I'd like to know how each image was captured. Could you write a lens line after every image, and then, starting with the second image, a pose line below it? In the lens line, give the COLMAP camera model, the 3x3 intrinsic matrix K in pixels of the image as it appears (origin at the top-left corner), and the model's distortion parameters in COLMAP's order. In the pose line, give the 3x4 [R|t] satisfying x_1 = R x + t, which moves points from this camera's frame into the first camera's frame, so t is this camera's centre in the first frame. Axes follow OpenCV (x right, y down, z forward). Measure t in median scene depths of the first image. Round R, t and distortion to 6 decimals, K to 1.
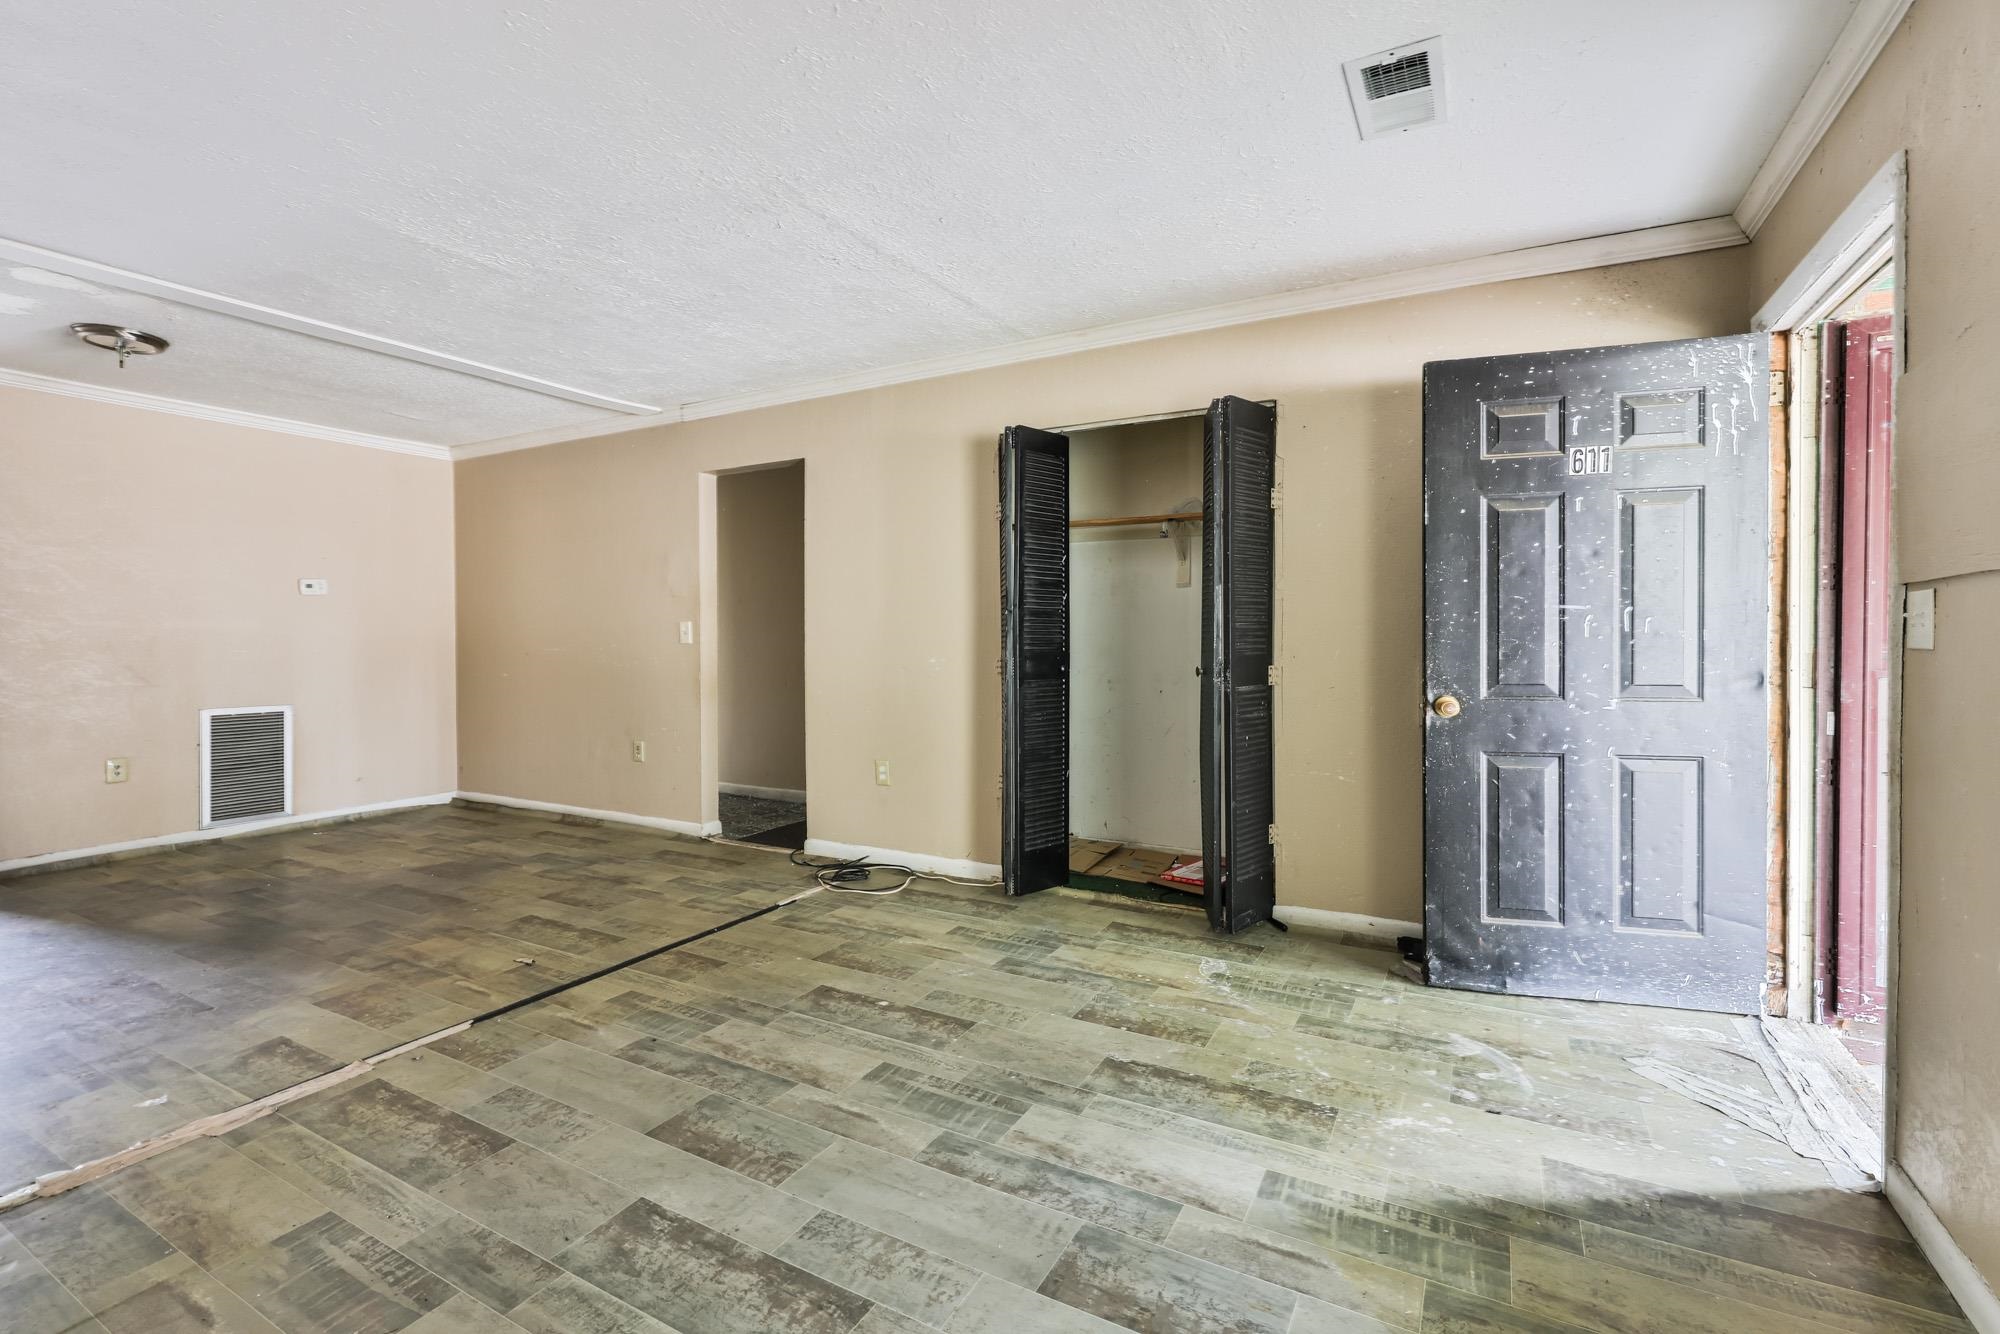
lens RADIAL K [[874.9, 0, 1016.7], [0, 874.9, 651.6], [0, 0, 1]] dist [-0.002233, 0.000817]
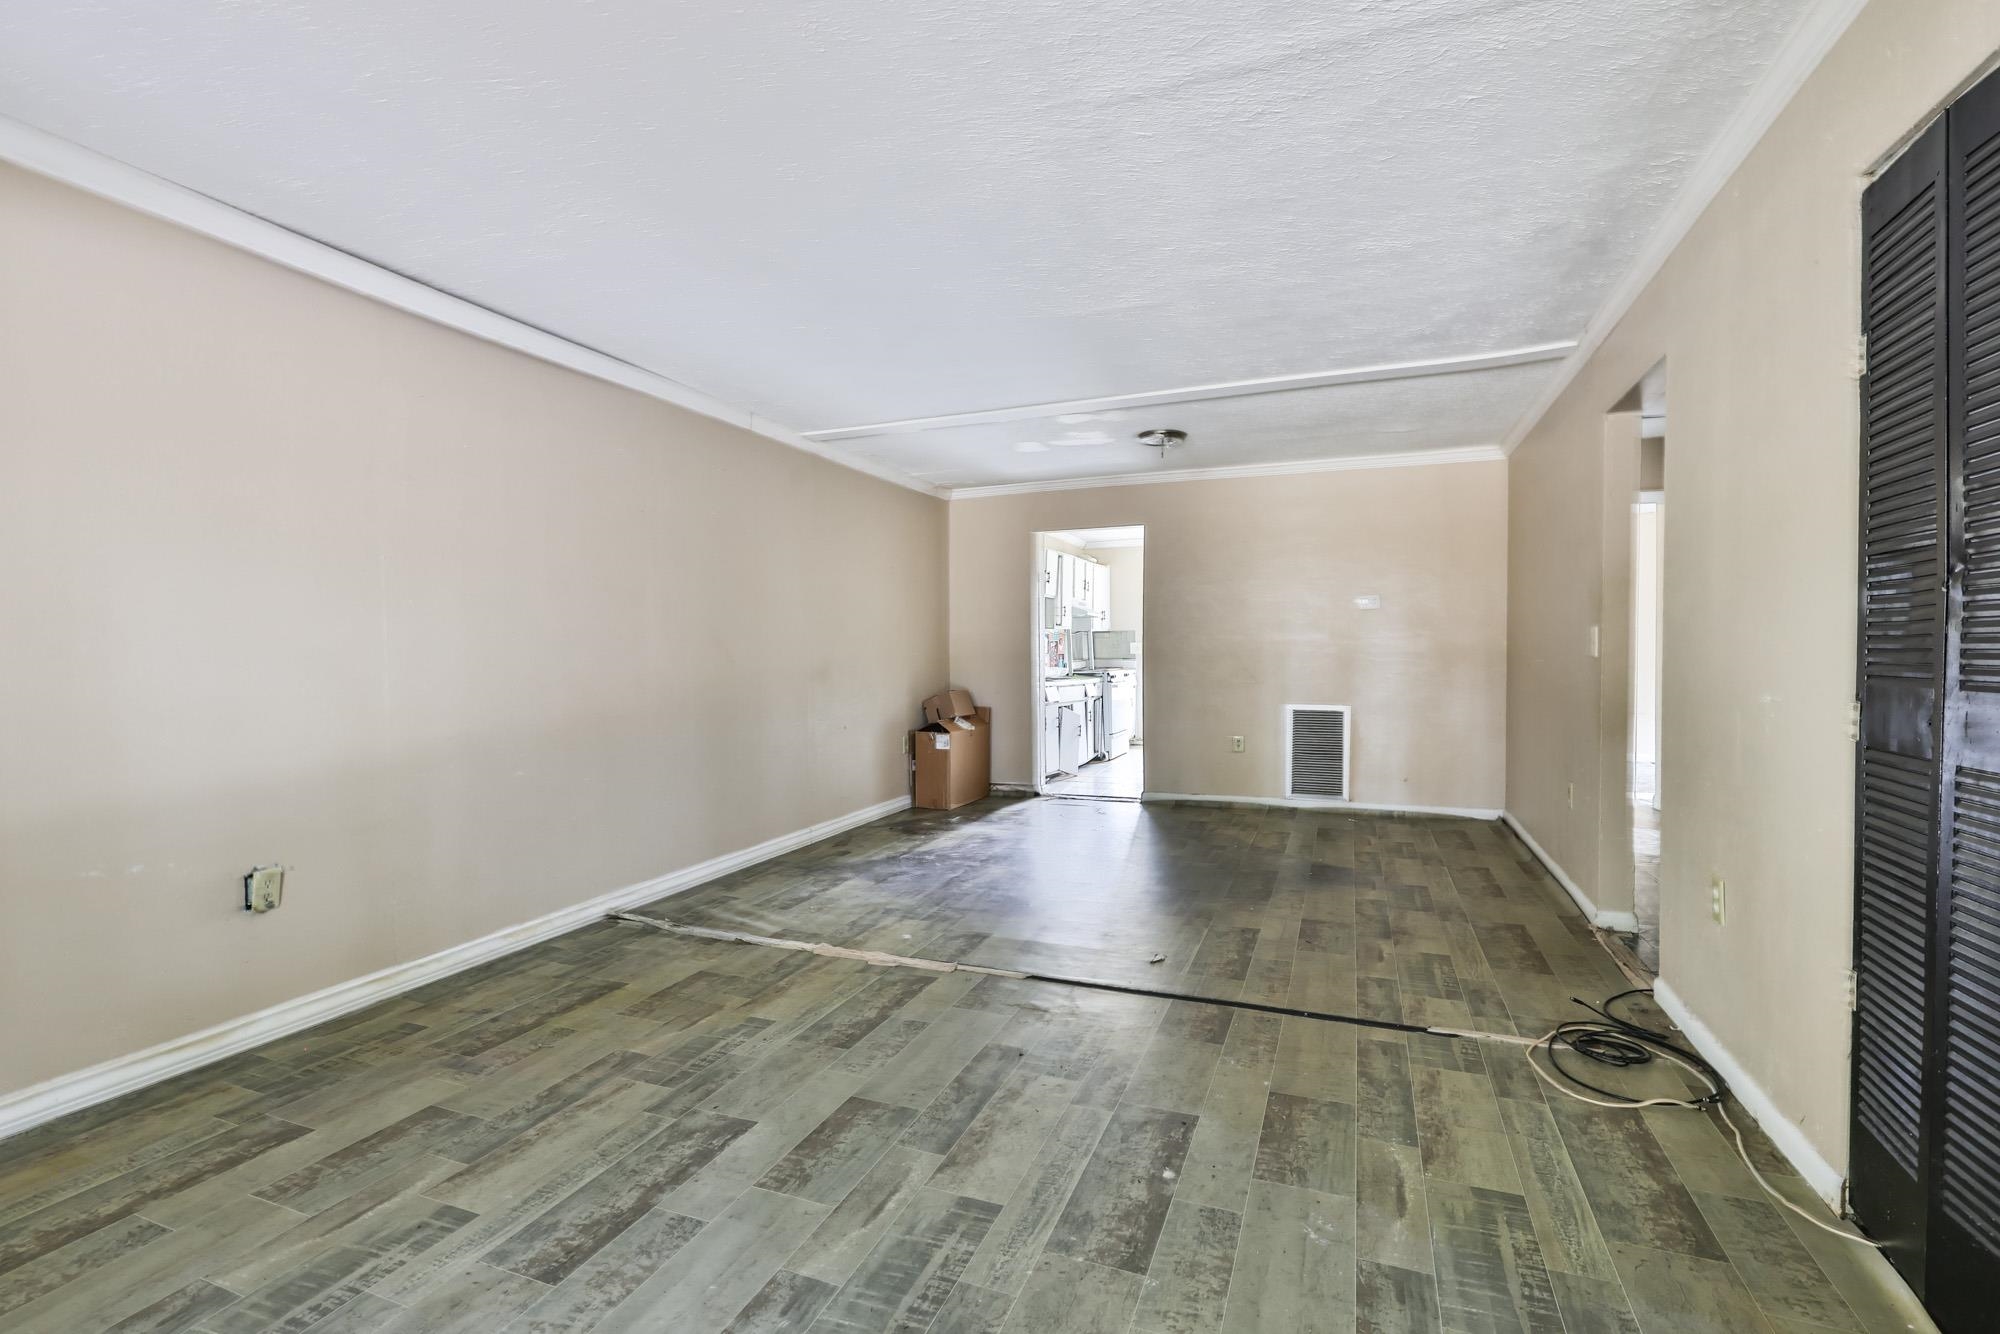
lens RADIAL K [[874.9, 0, 981.7], [0, 874.9, 671.8], [0, 0, 1]] dist [-0.002233, 0.000817]
pose [[0.123931, 0.028738, -0.991875, 0.402101], [-0.012493, 0.999546, 0.027399, -0.014467], [0.992212, 0.008996, 0.124233, 0.594391]]
